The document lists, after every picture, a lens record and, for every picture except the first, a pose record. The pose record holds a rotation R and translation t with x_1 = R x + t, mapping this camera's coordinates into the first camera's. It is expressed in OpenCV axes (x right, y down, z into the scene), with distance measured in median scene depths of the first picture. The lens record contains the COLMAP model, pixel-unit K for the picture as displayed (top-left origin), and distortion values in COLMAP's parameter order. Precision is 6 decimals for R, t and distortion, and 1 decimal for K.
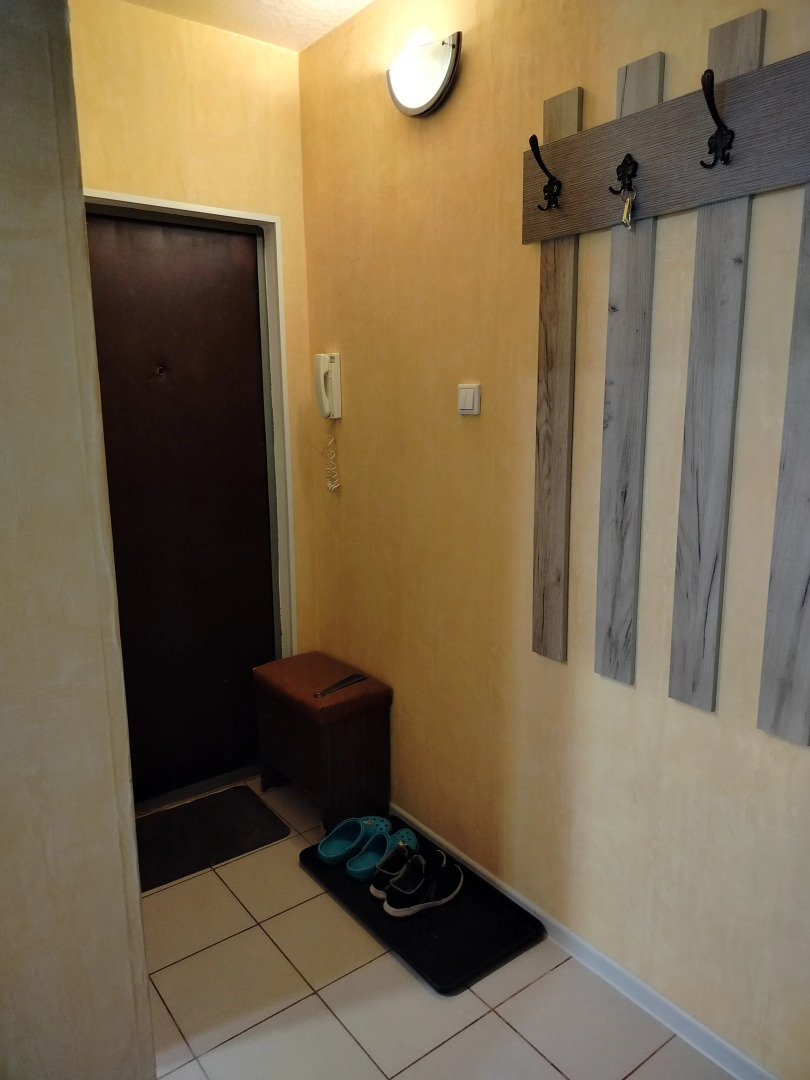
lens RADIAL K [[767.3, 0, 405.0], [0, 767.3, 540.0], [0, 0, 1]] dist [0.076421, -0.095549]
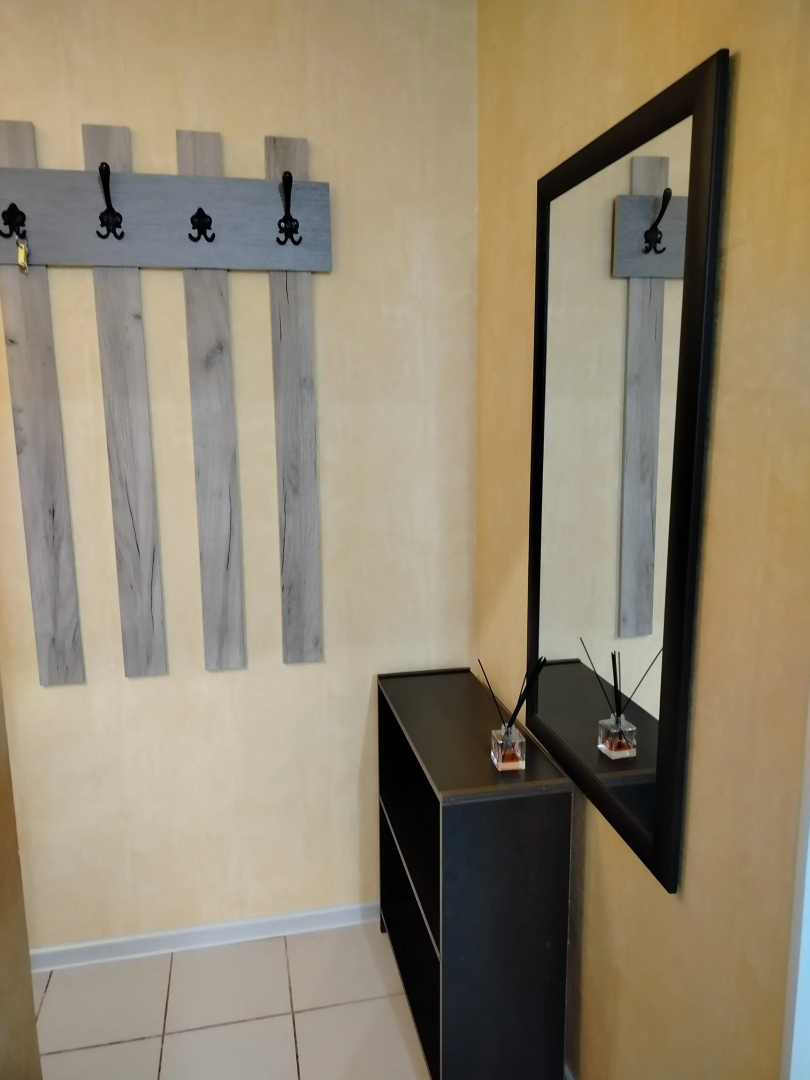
lens RADIAL K [[767.3, 0, 405.0], [0, 767.3, 540.0], [0, 0, 1]] dist [0.076421, -0.095549]
pose [[0.412154, -0.153446, 0.898100, -0.524938], [0.179629, 0.980054, 0.085014, -0.025470], [-0.893232, 0.126286, 0.431496, 0.091668]]
